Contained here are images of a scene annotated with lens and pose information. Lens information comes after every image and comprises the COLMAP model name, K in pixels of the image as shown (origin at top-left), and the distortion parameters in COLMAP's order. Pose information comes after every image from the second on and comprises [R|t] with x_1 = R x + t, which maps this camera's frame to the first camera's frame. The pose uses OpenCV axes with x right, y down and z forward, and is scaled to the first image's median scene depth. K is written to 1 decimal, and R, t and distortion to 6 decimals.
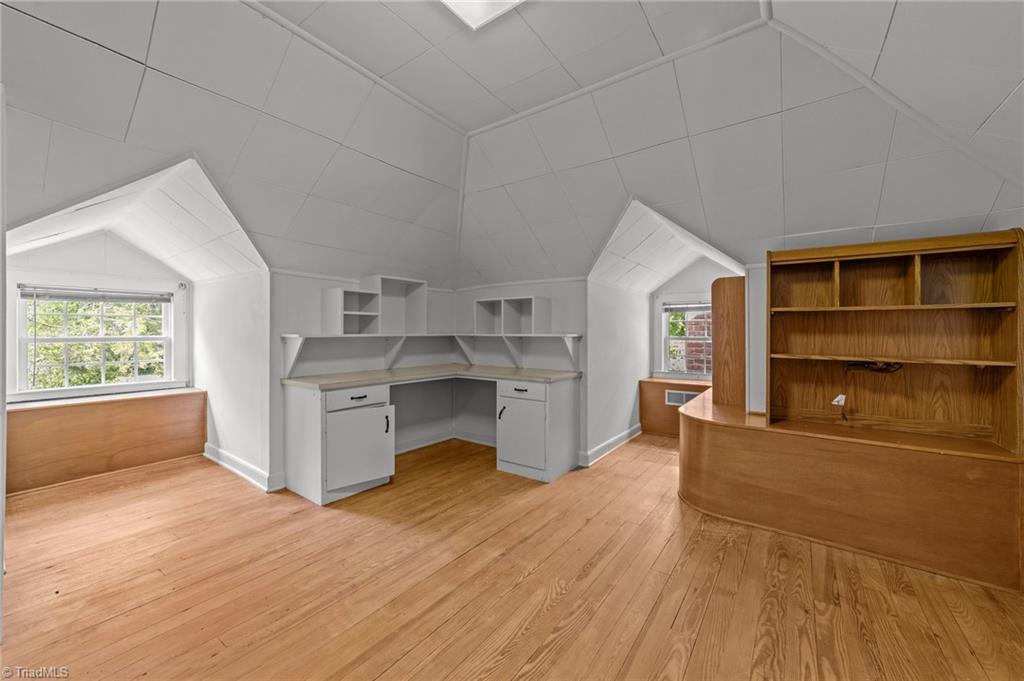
lens RADIAL K [[394.1, 0, 512.3], [0, 394.1, 335.0], [0, 0, 1]] dist [-0.008292, 0.001011]
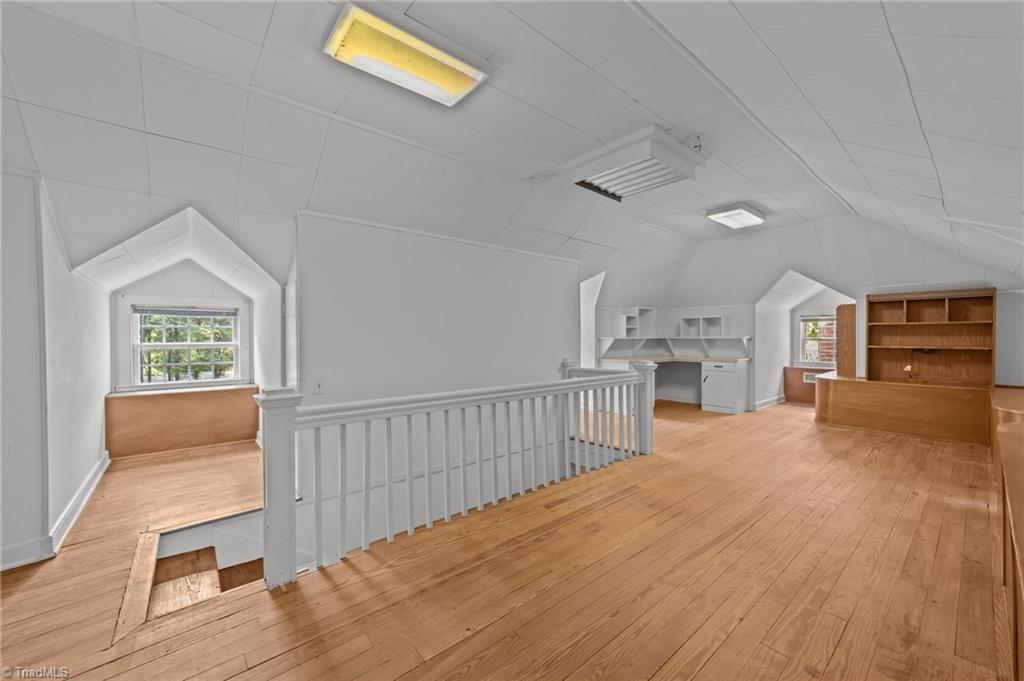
lens RADIAL K [[394.1, 0, 509.0], [0, 394.1, 341.0], [0, 0, 1]] dist [-0.008292, 0.001011]
pose [[0.968946, -0.004426, -0.247233, -0.504299], [0.005747, 0.999973, 0.004622, 0.002972], [0.247206, -0.005899, 0.968945, -1.118801]]
